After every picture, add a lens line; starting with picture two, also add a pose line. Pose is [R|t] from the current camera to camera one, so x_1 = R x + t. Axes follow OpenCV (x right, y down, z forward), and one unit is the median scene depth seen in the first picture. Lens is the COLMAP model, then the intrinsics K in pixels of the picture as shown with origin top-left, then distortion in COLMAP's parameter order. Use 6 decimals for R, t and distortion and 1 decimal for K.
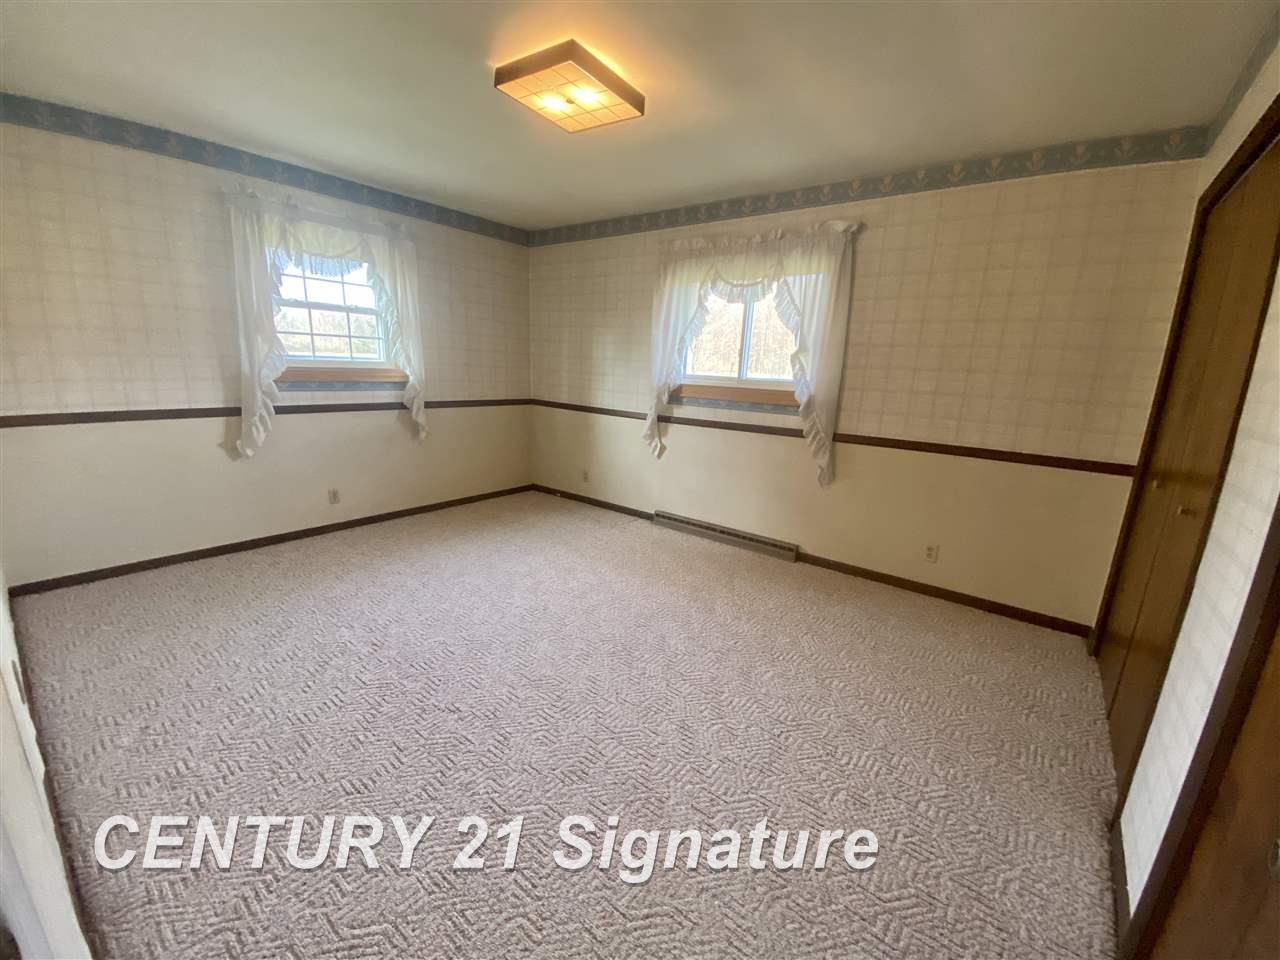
lens RADIAL K [[527.0, 0, 640.0], [0, 527.0, 480.0], [0, 0, 1]] dist [0.049401, -0.000121]
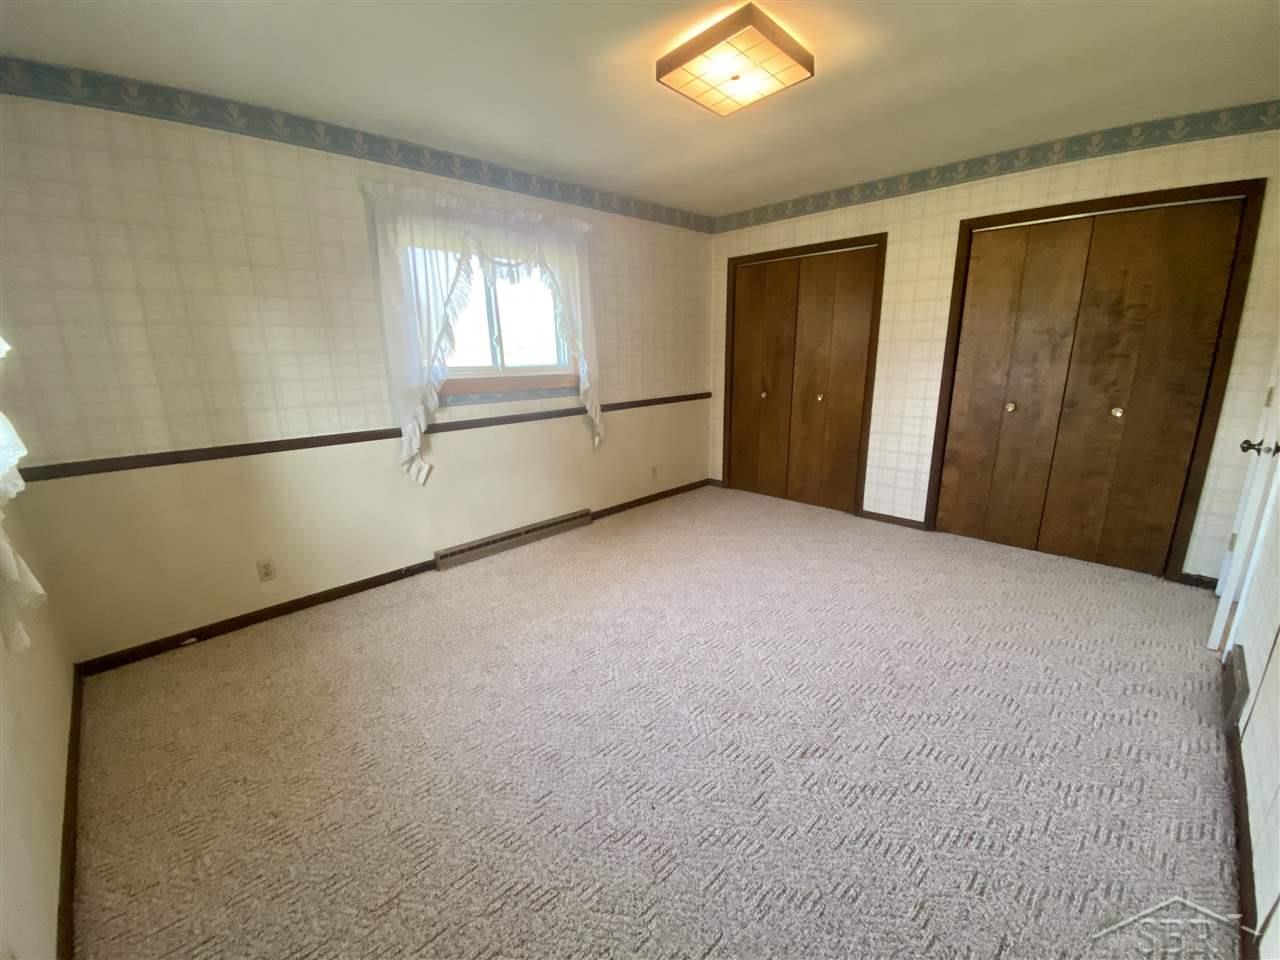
lens RADIAL K [[523.1, 0, 640.0], [0, 523.1, 480.0], [0, 0, 1]] dist [0.012439, 0.000055]
pose [[0.111934, -0.274709, 0.954990, -0.739815], [0.240187, 0.940014, 0.242249, -0.178874], [-0.964252, 0.202260, 0.171200, 0.688454]]
